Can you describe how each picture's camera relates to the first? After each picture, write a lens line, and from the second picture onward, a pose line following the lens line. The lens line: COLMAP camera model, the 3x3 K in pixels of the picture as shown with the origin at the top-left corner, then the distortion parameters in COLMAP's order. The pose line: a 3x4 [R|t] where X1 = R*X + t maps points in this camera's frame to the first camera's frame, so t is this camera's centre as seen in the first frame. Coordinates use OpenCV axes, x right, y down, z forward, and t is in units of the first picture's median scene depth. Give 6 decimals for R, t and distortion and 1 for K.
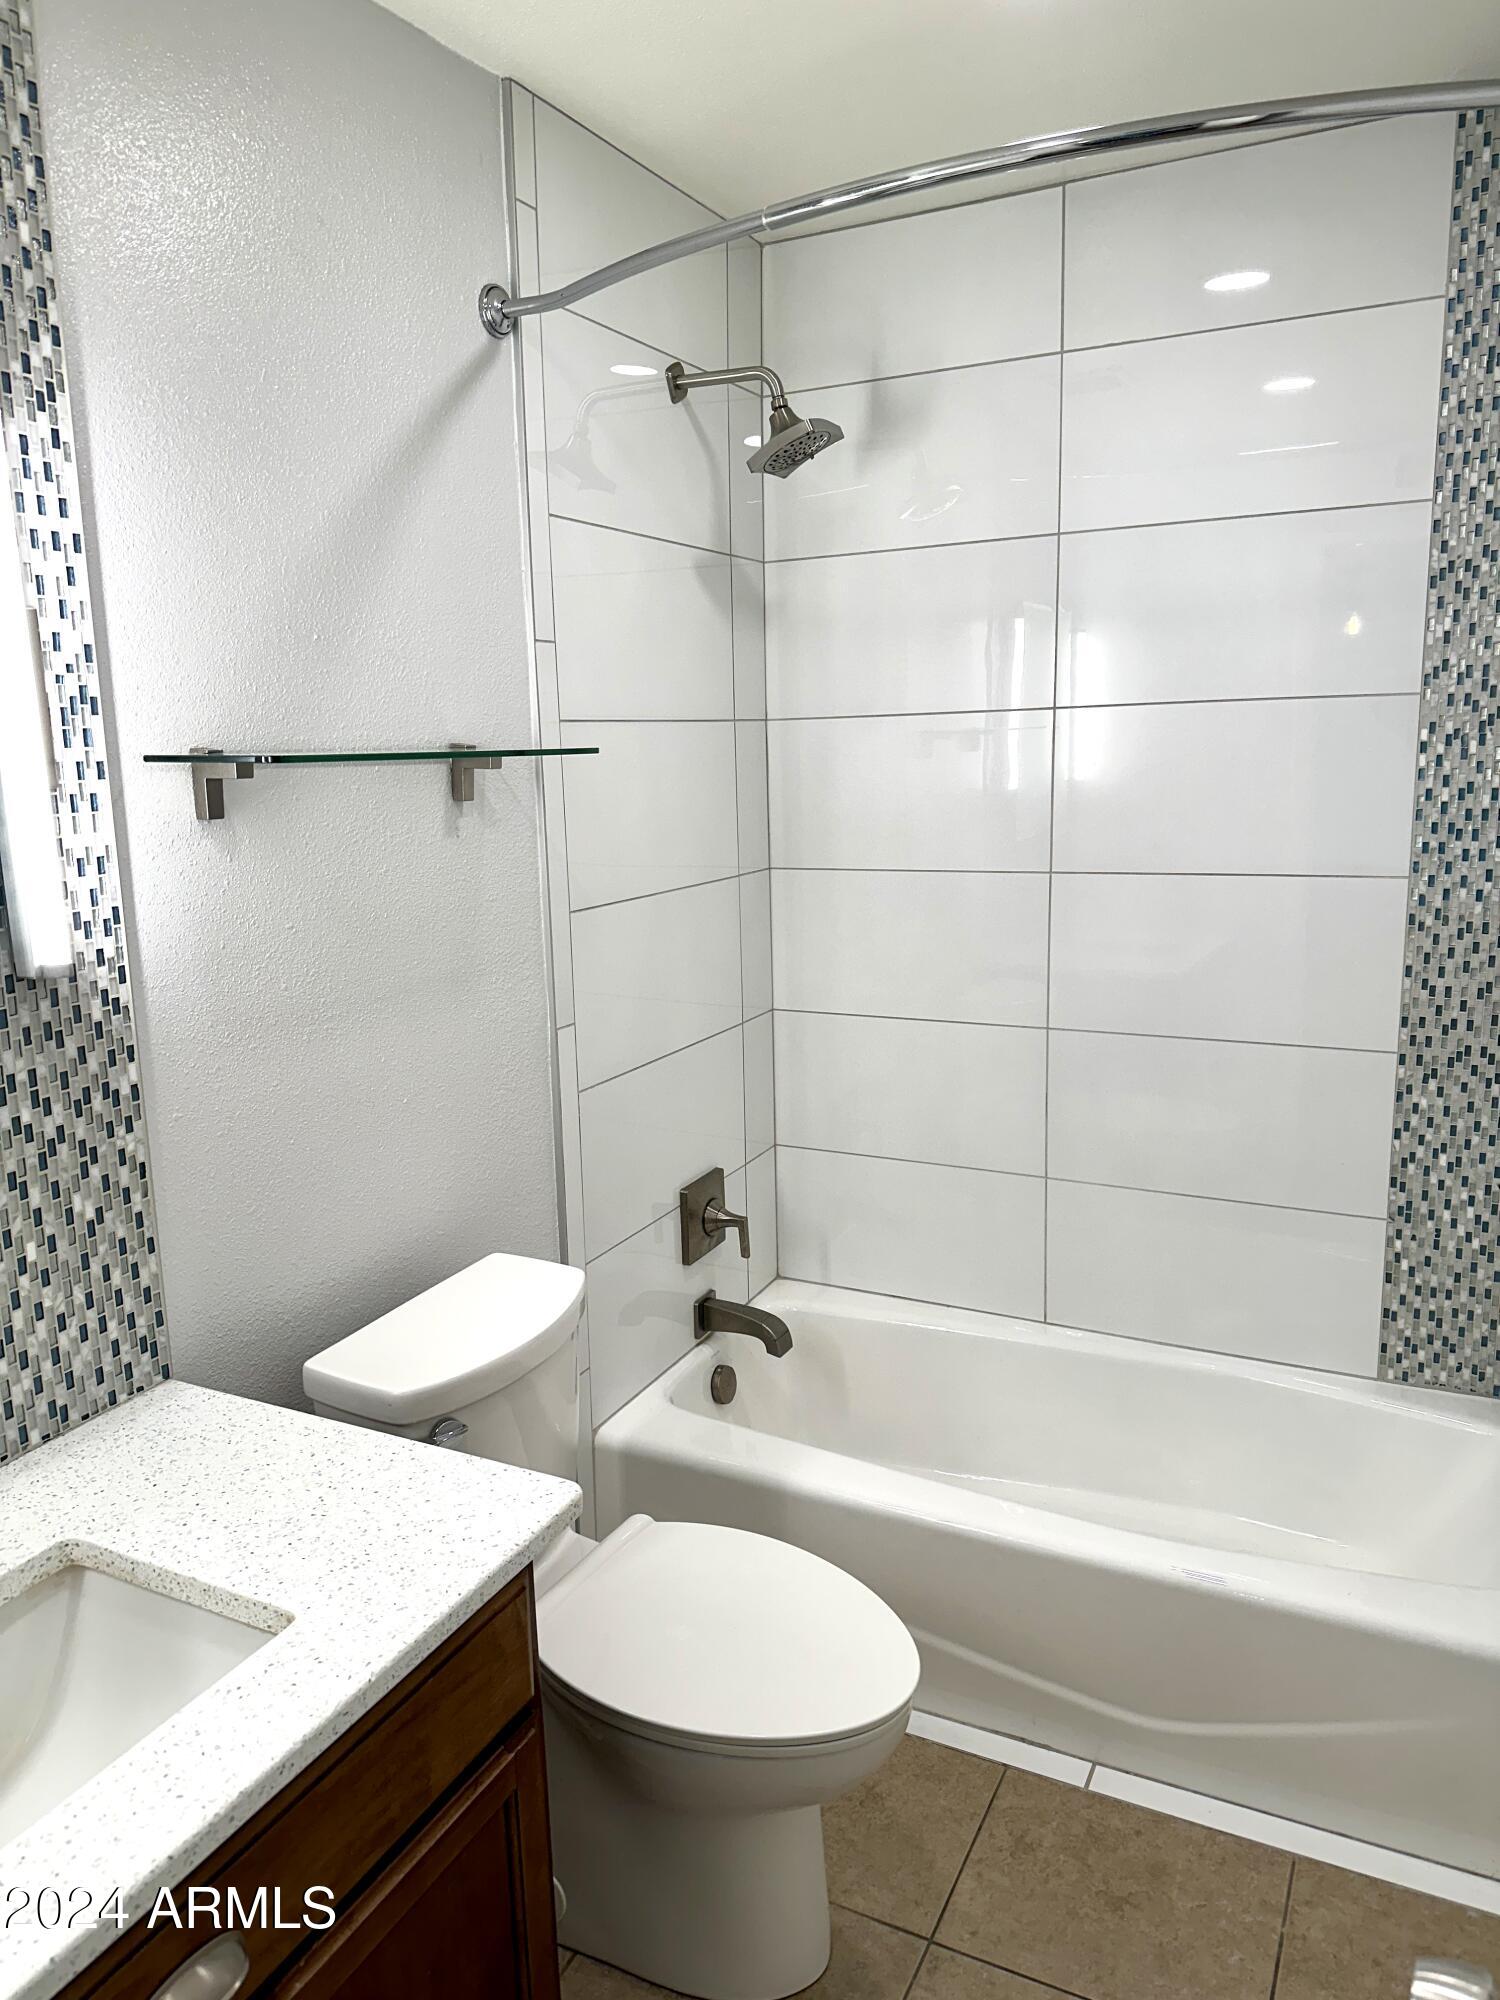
lens RADIAL K [[1395.1, 0, 746.0], [0, 1395.1, 1018.2], [0, 0, 1]] dist [0.079198, -0.100209]
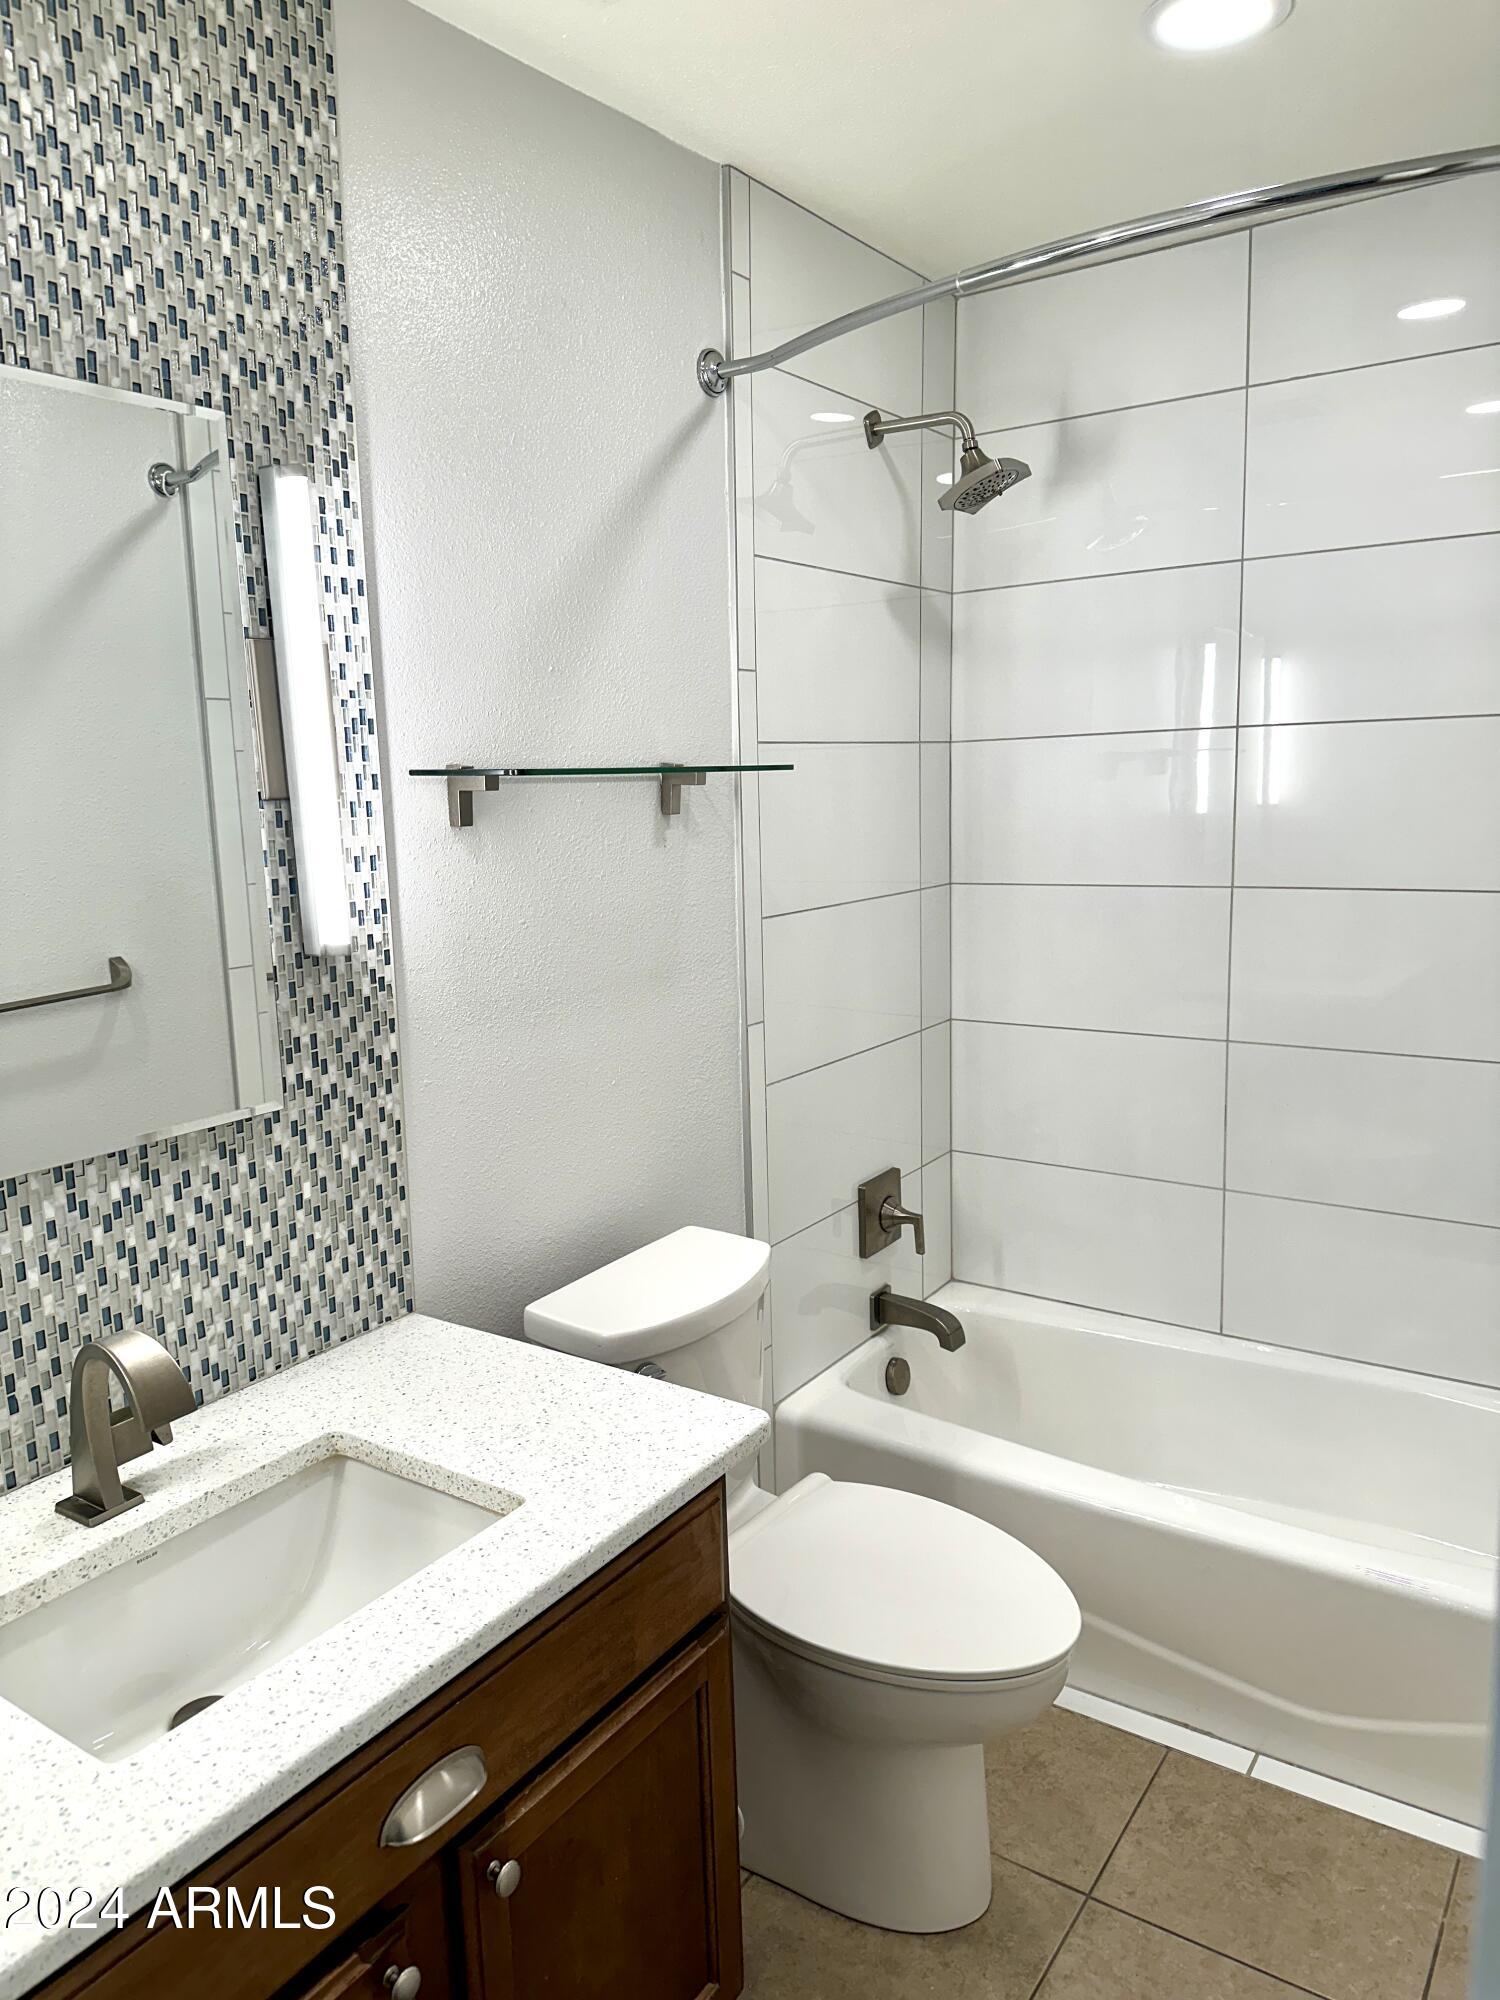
lens RADIAL K [[1395.1, 0, 742.9], [0, 1395.1, 1013.7], [0, 0, 1]] dist [0.079198, -0.100209]
pose [[0.991188, 0.019178, -0.131064, 0.001575], [-0.022625, 0.999435, -0.024863, 0.028945], [0.130513, 0.027609, 0.991062, -0.080867]]
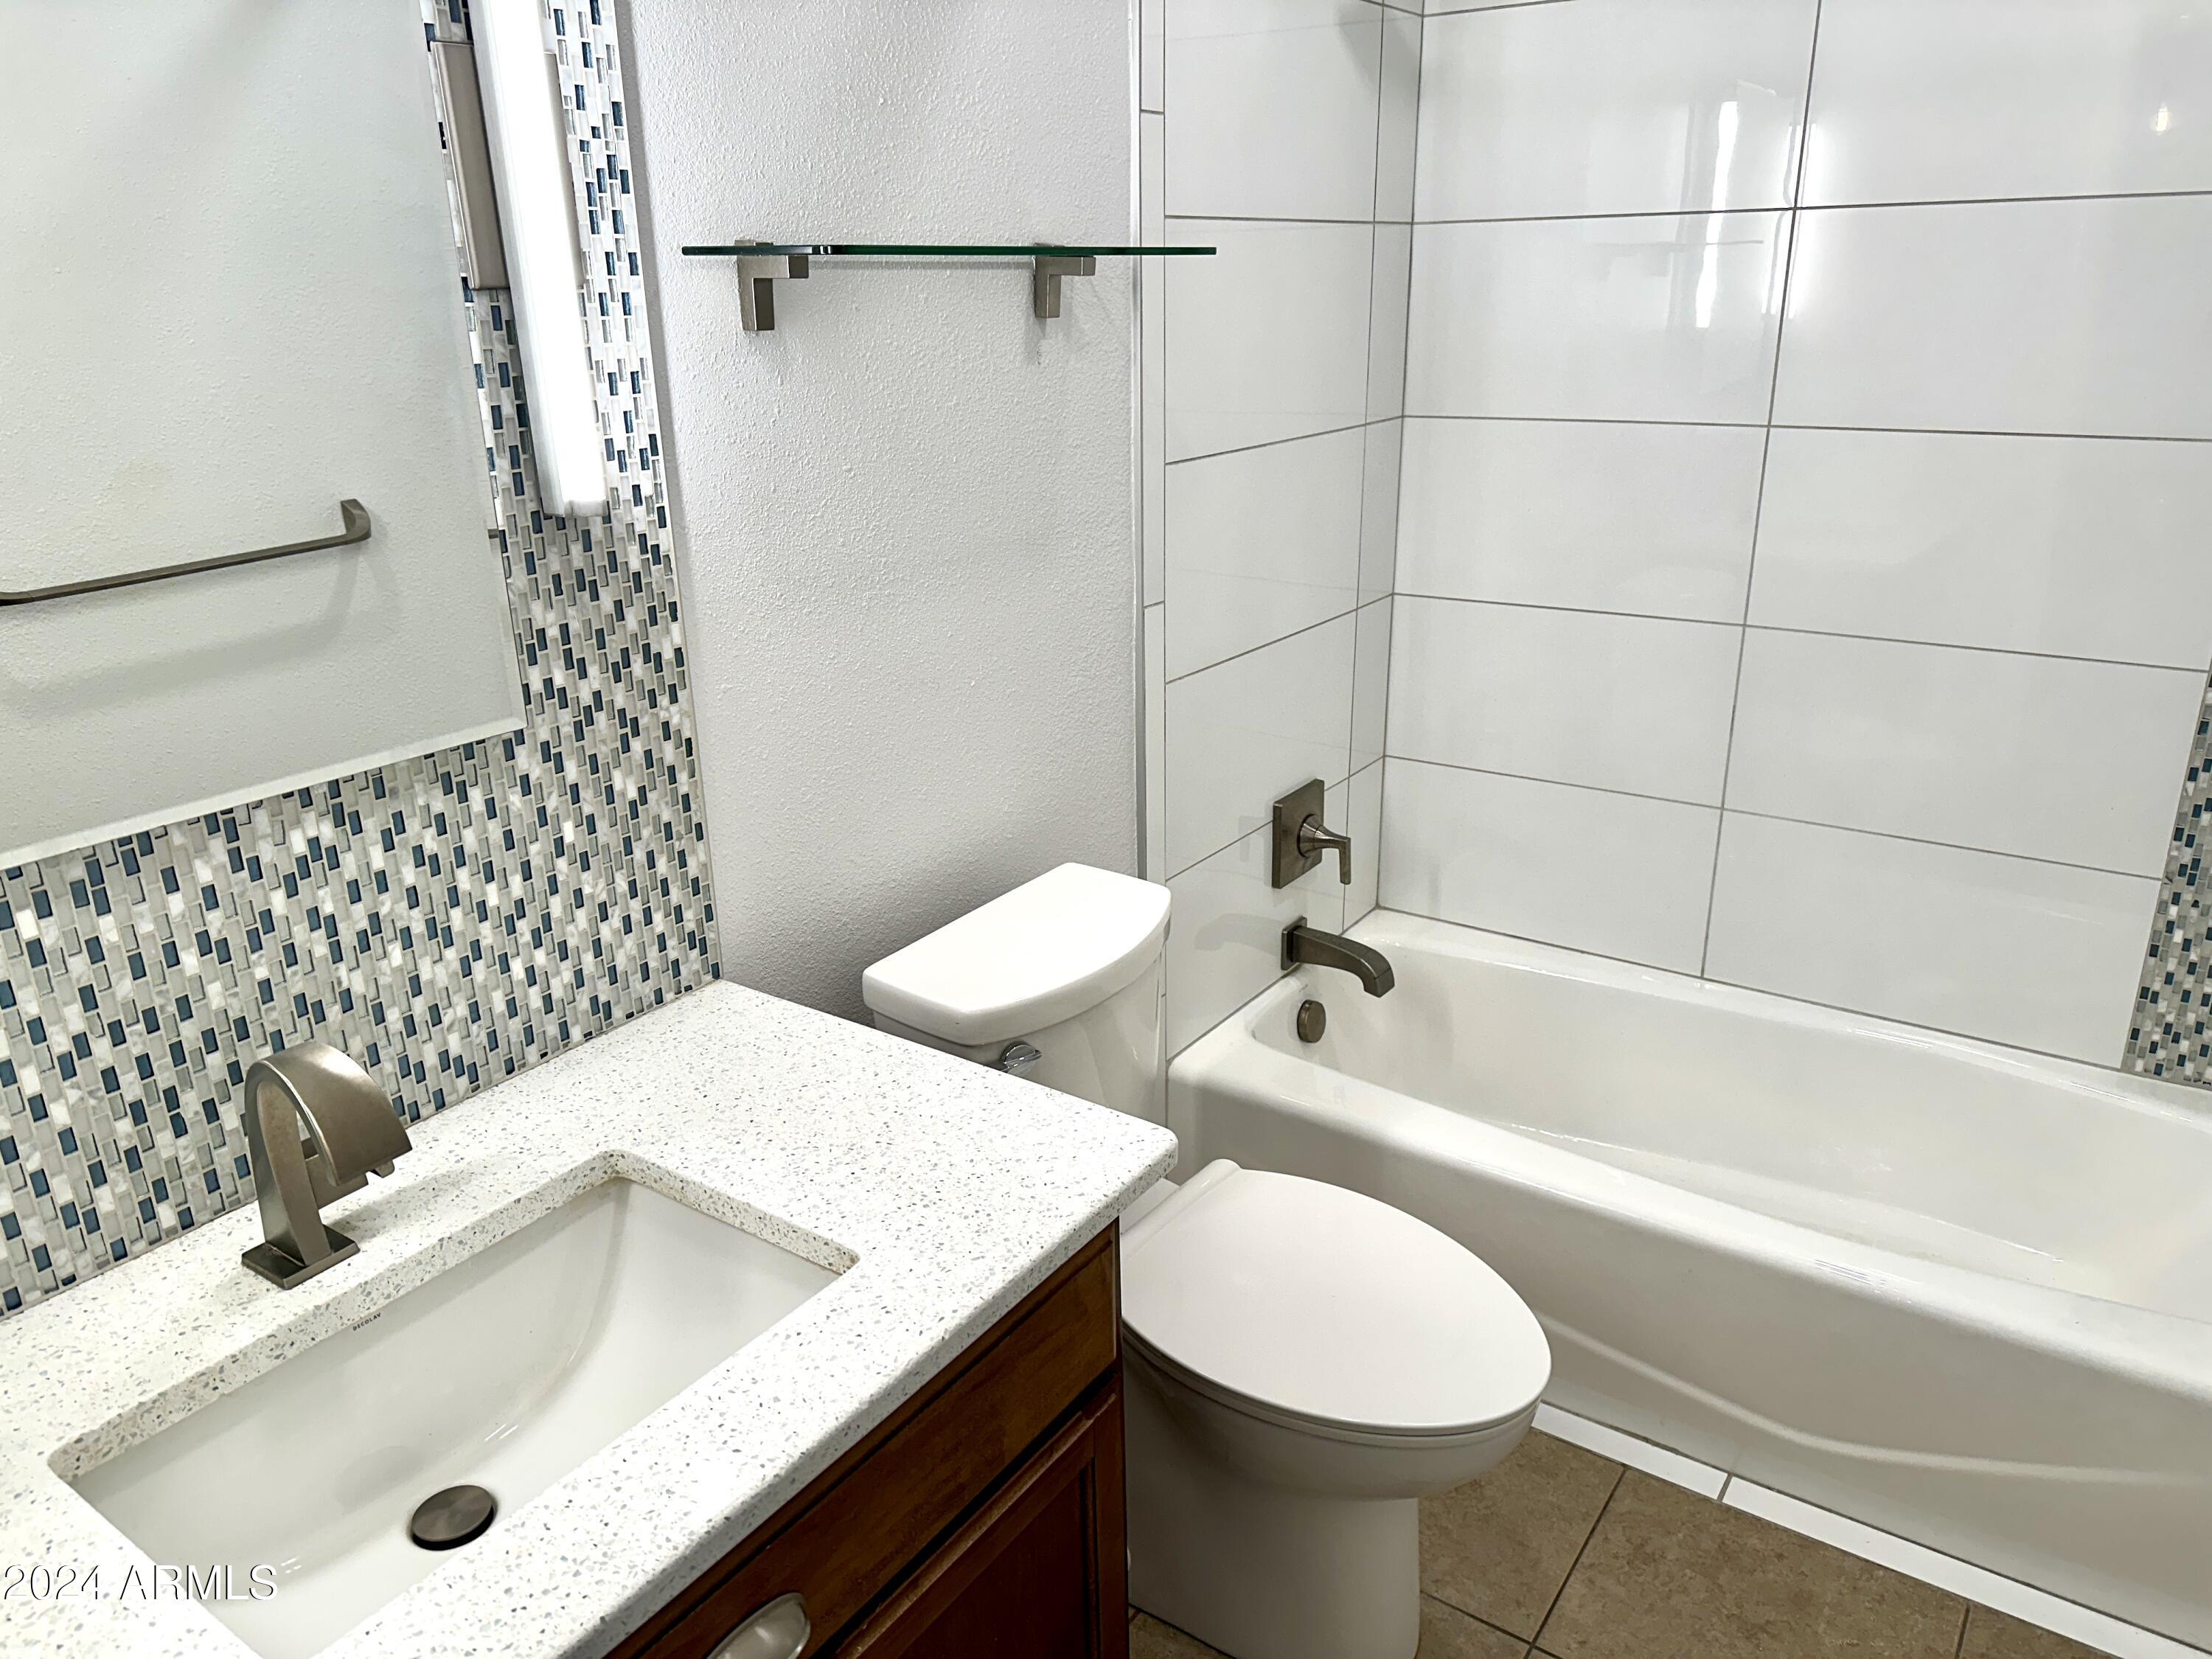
lens RADIAL K [[1542.9, 0, 1103.7], [0, 1542.9, 851.6], [0, 0, 1]] dist [0.079198, -0.100209]
pose [[0.989550, 0.054985, -0.133294, -0.030719], [-0.033475, 0.986784, 0.158544, 0.008037], [0.140250, -0.152425, 0.978313, 0.064649]]
